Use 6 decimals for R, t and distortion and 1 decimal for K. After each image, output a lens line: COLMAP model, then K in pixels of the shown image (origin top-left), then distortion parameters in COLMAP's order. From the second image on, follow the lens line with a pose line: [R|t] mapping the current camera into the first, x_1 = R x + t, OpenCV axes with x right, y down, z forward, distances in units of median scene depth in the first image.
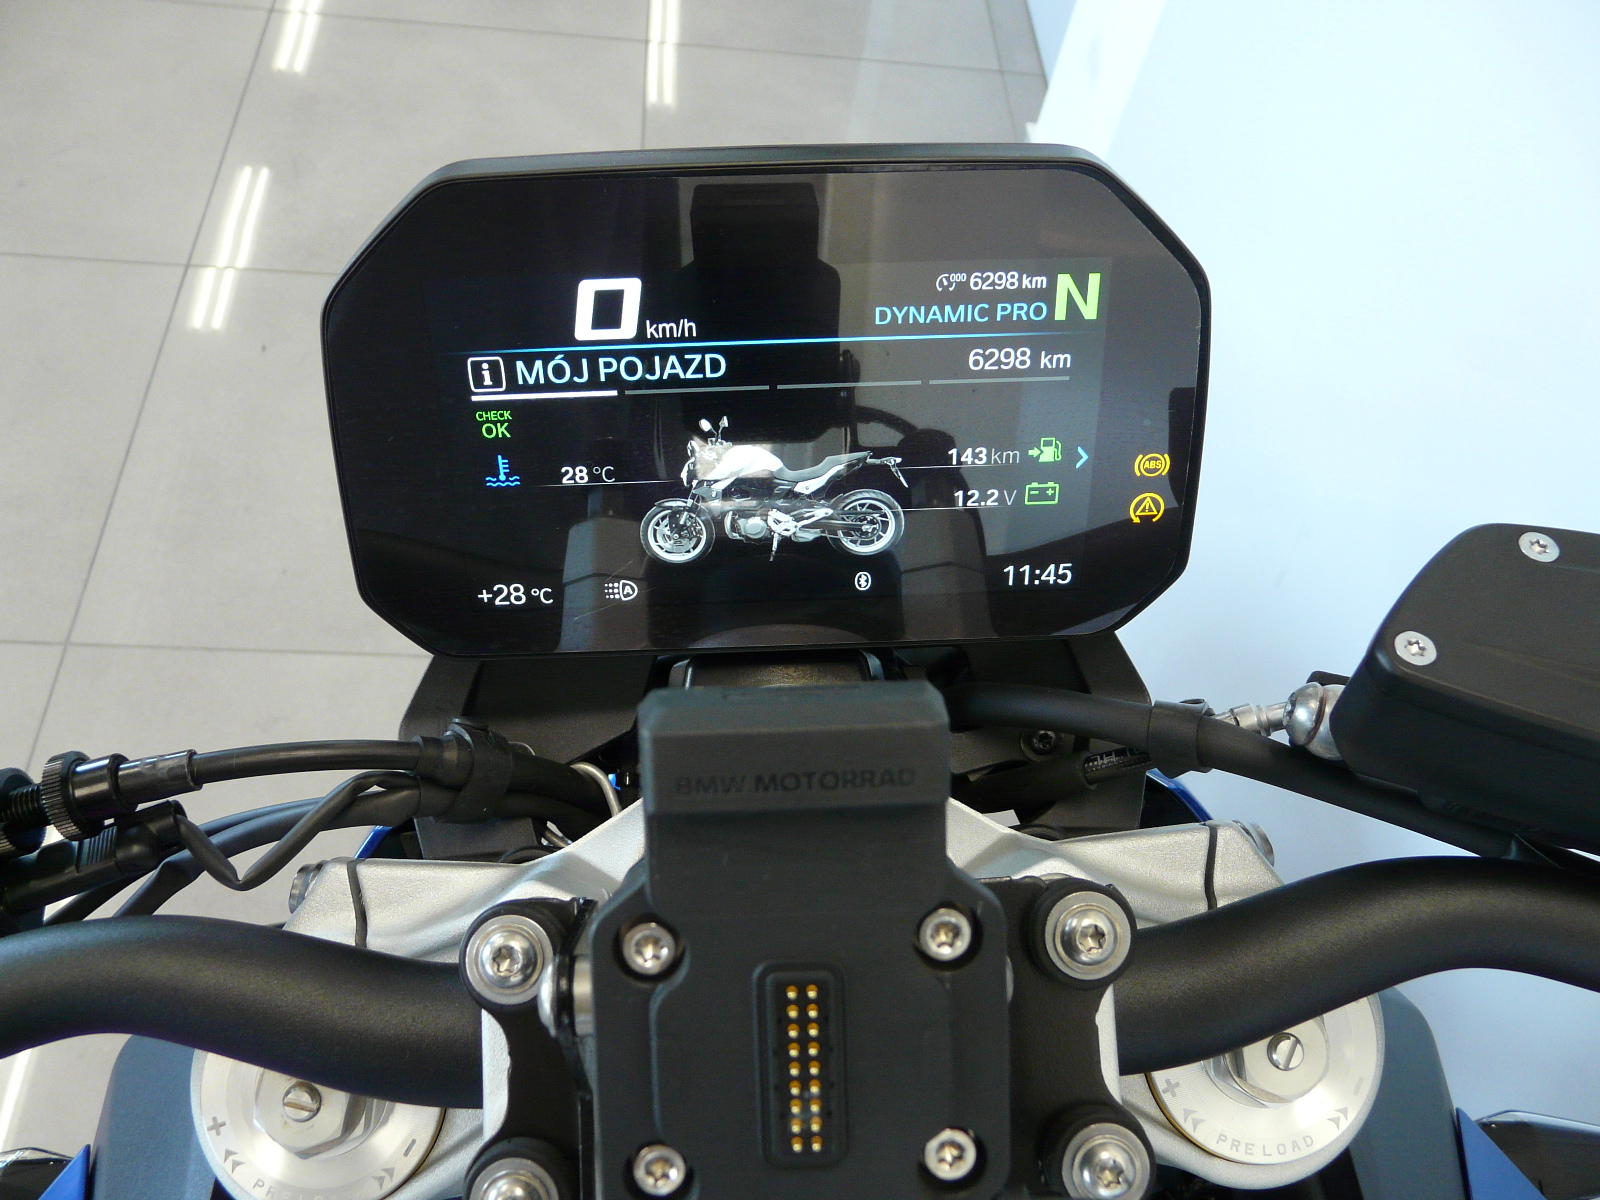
lens RADIAL K [[1328.5, 0, 795.4], [0, 1328.5, 599.3], [0, 0, 1]] dist [-0.086823, 0.111246]
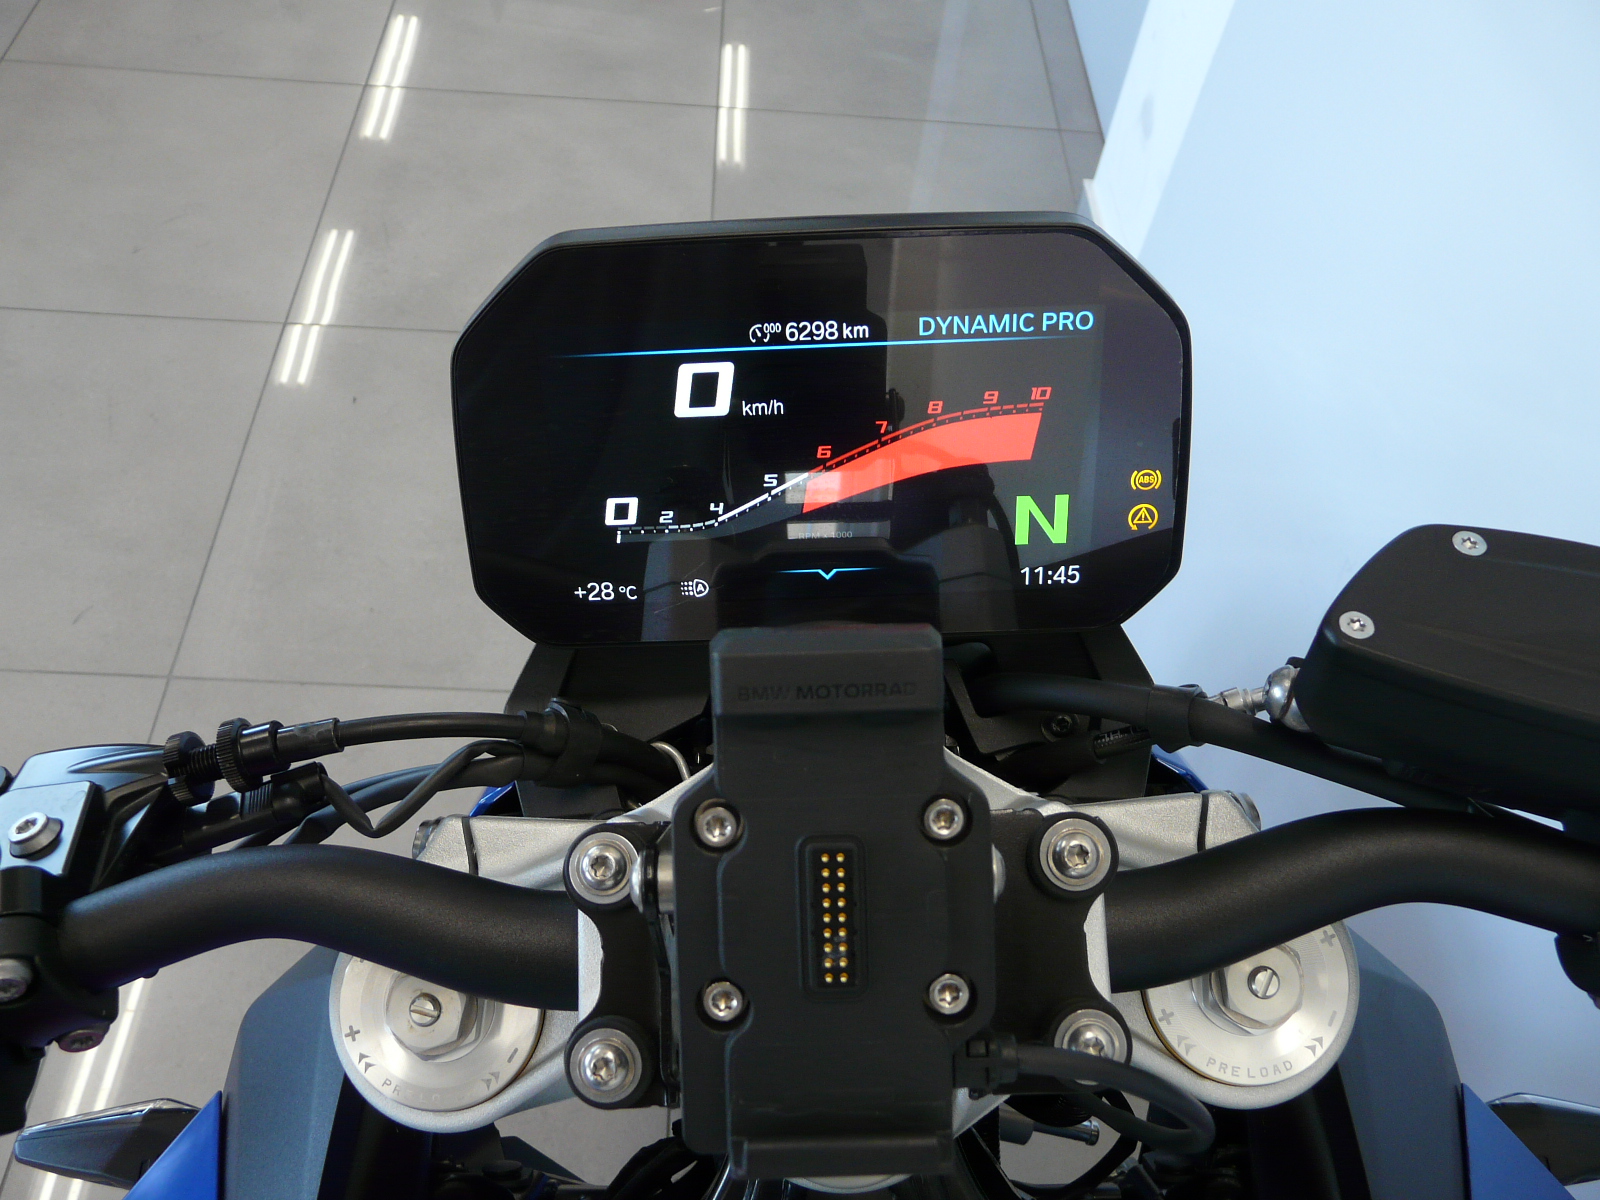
lens RADIAL K [[1387.2, 0, 800.0], [0, 1387.2, 600.0], [0, 0, 1]] dist [-0.082395, 0.126297]
pose [[0.998746, 0.000533, -0.050061, 0.025311], [-0.002968, 0.998816, -0.048562, 0.066434], [0.049976, 0.048650, 0.997565, -0.237266]]
